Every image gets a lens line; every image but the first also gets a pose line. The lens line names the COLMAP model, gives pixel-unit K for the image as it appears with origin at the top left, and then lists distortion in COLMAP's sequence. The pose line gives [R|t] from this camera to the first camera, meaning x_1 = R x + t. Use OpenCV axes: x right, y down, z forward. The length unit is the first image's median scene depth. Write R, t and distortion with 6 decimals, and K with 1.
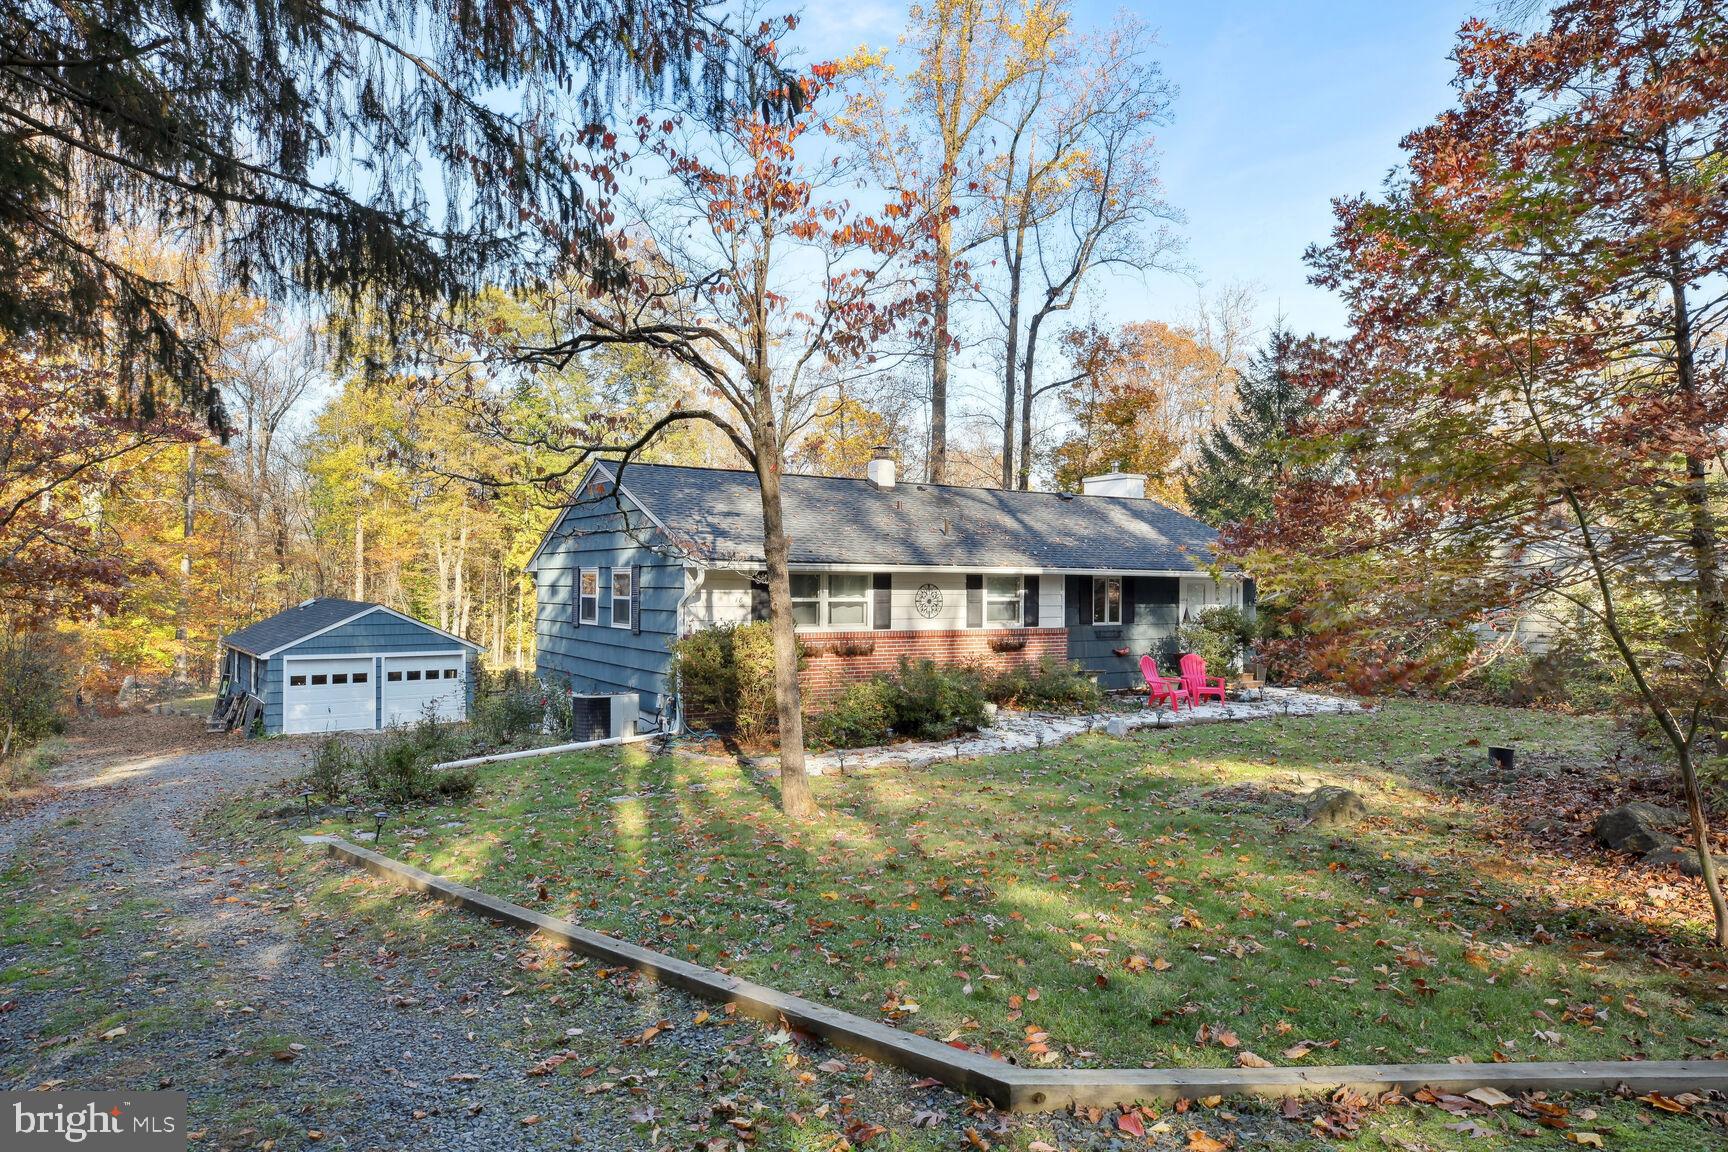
lens RADIAL K [[1111.9, 0, 864.0], [0, 1111.9, 576.0], [0, 0, 1]] dist [-0.000817, -0.000119]
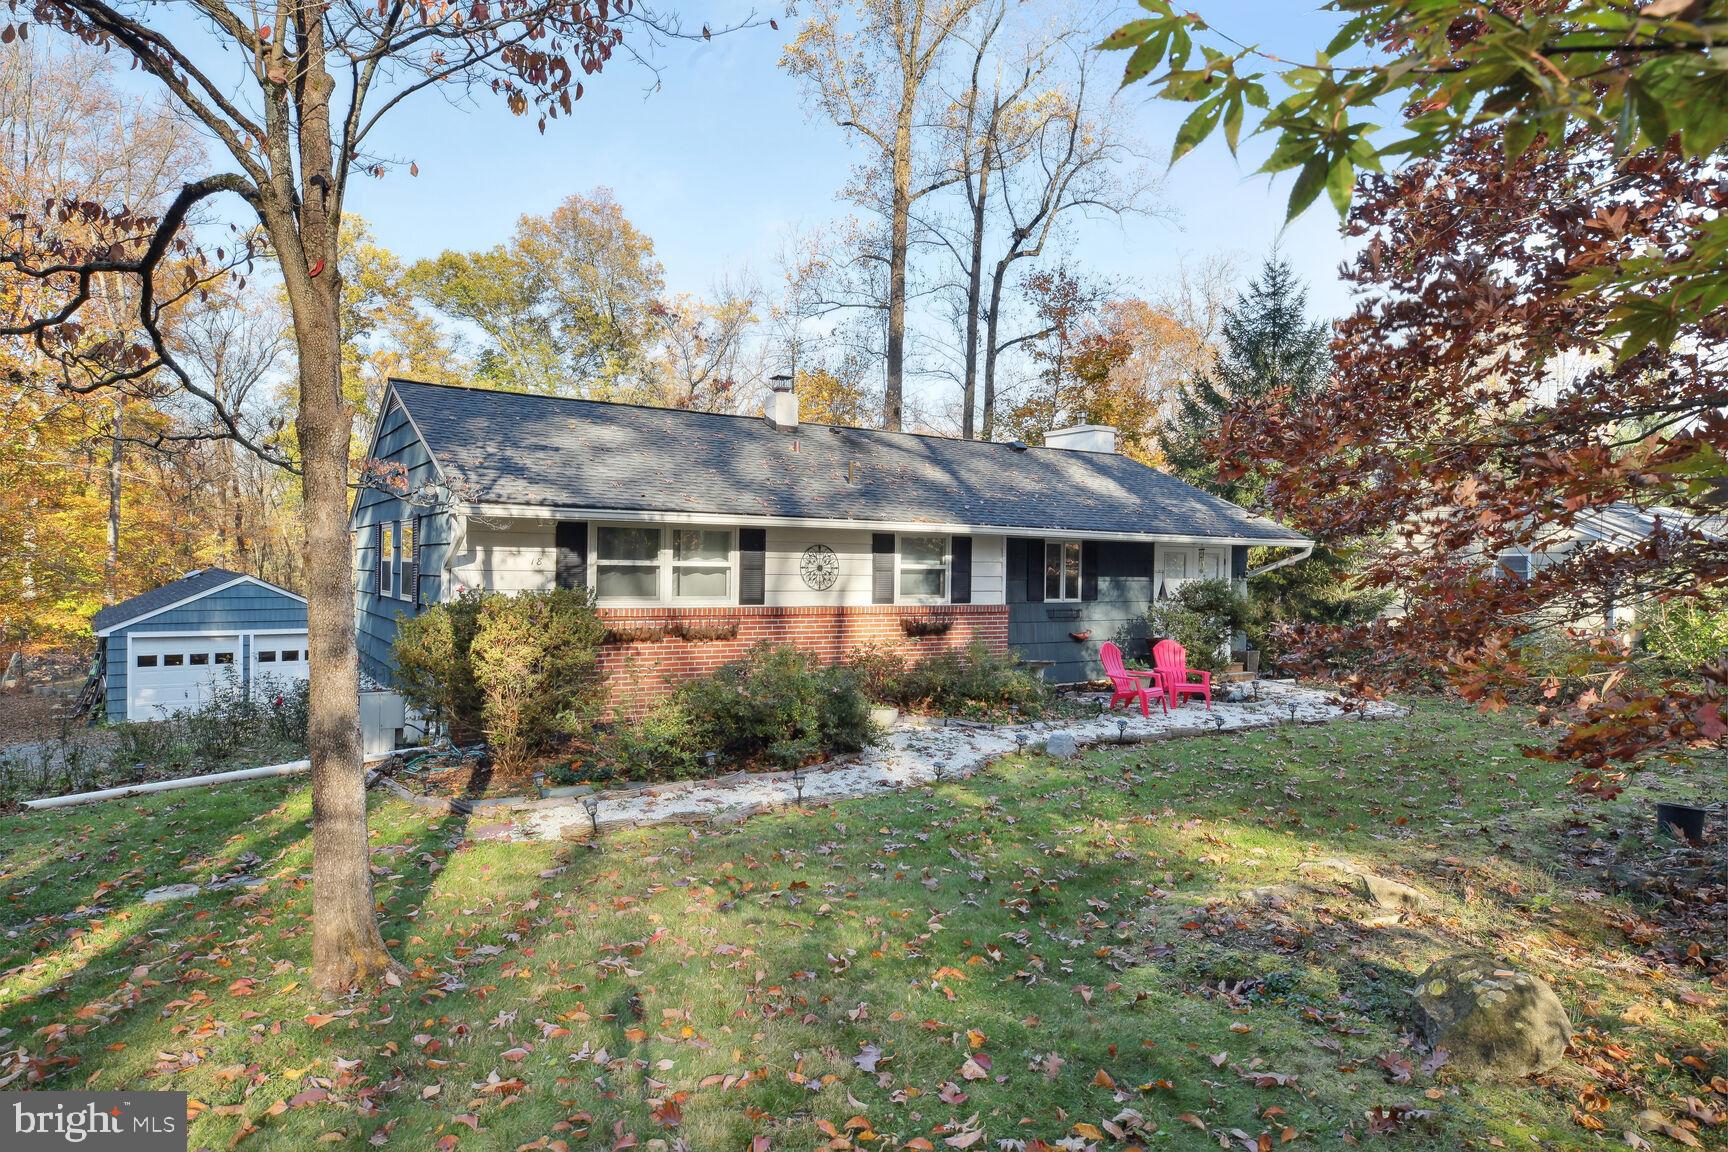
lens RADIAL K [[1049.1, 0, 864.0], [0, 1049.1, 576.0], [0, 0, 1]] dist [-0.001409, -0.000434]
pose [[0.999973, 0.006697, 0.003062, 0.071628], [-0.006747, 0.999839, 0.016612, 0.013372], [-0.002950, -0.016632, 0.999857, 0.240962]]
